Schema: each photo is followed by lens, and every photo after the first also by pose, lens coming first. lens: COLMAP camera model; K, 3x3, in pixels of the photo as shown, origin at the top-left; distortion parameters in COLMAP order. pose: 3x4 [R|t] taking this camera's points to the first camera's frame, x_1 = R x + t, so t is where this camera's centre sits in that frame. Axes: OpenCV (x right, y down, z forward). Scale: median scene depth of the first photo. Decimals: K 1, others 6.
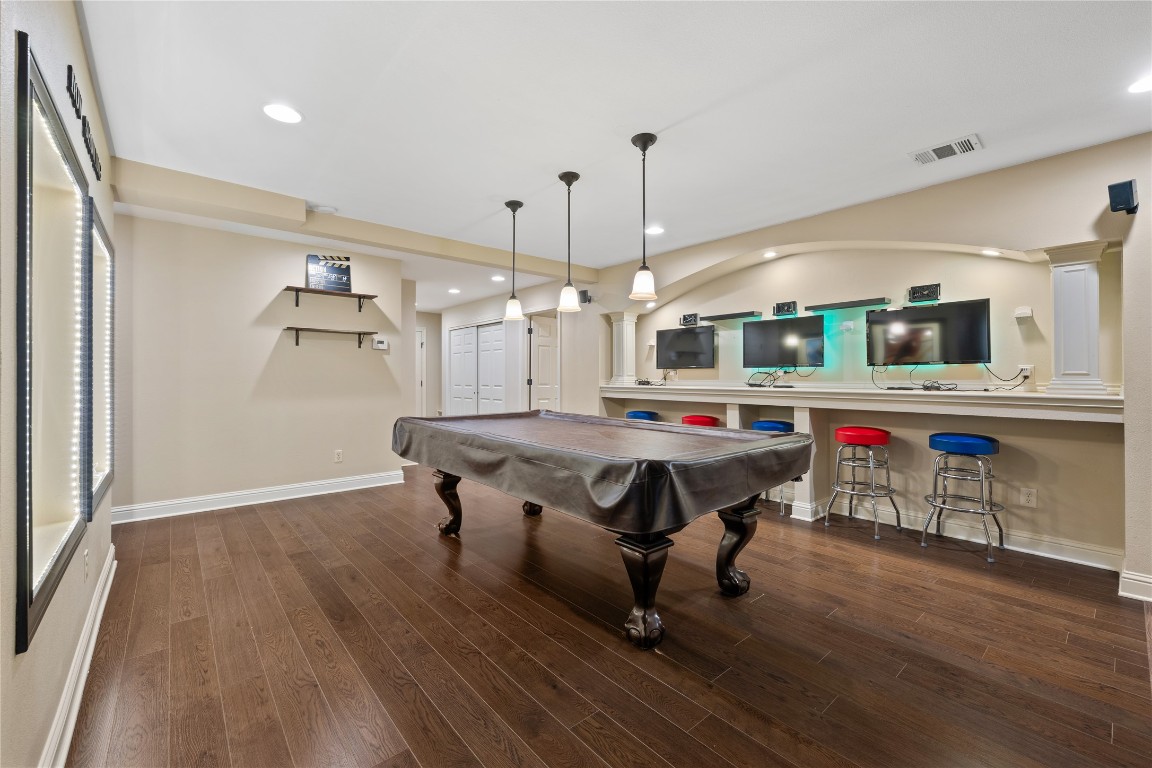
lens RADIAL K [[461.5, 0, 579.9], [0, 461.5, 379.7], [0, 0, 1]] dist [0.000049, -0.000006]
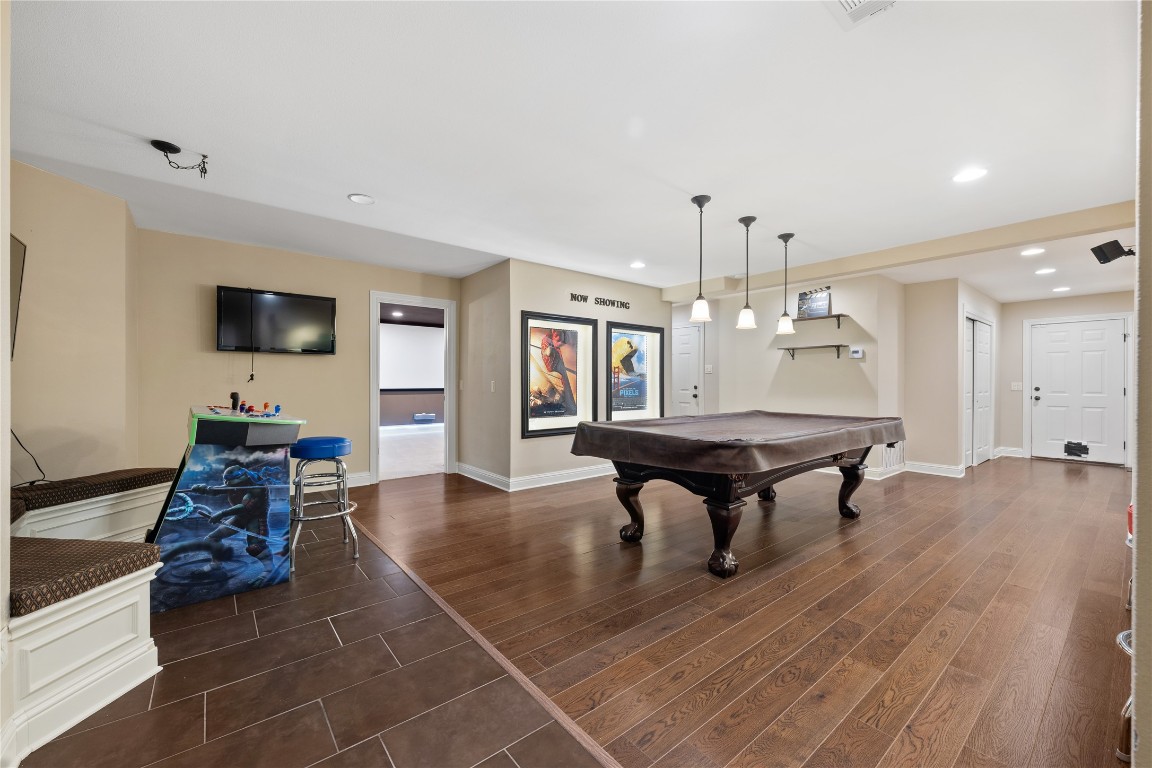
lens RADIAL K [[461.5, 0, 581.9], [0, 461.5, 383.4], [0, 0, 1]] dist [0.000049, -0.000006]
pose [[-0.019443, -0.004469, -0.999801, 0.784091], [-0.005276, 0.999977, -0.004367, 0.005853], [0.999797, 0.005190, -0.019467, 0.372097]]
